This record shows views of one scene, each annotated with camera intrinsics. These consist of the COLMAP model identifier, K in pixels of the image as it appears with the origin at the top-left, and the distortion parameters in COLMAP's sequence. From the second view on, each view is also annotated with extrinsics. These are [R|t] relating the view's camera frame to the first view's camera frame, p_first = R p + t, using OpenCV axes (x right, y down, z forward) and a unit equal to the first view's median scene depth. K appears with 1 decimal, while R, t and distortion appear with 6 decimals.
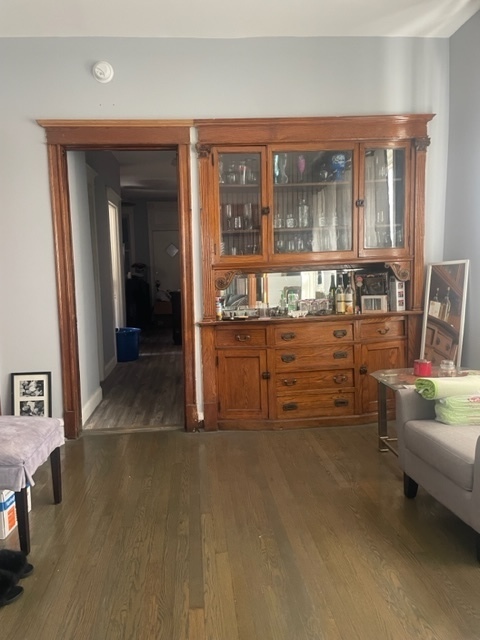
lens RADIAL K [[491.0, 0, 240.0], [0, 491.0, 320.0], [0, 0, 1]] dist [0.007360, 0.000849]
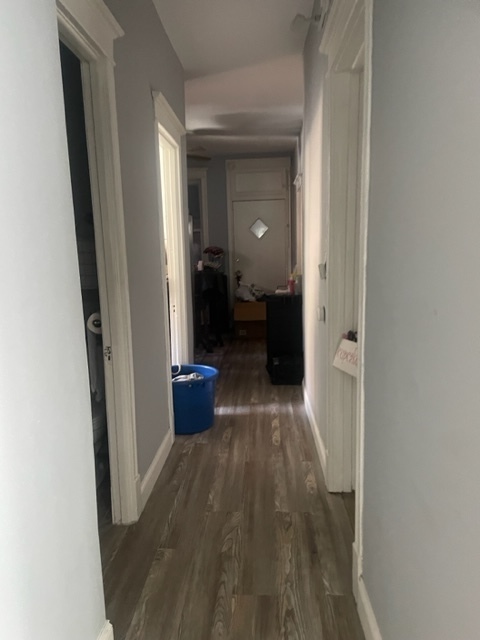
lens RADIAL K [[491.0, 0, 240.0], [0, 491.0, 320.0], [0, 0, 1]] dist [0.007360, 0.000849]
pose [[0.989639, 0.017753, -0.142475, -0.080573], [-0.012457, 0.999201, 0.037975, -0.047797], [0.143035, -0.035807, 0.989070, 0.371006]]
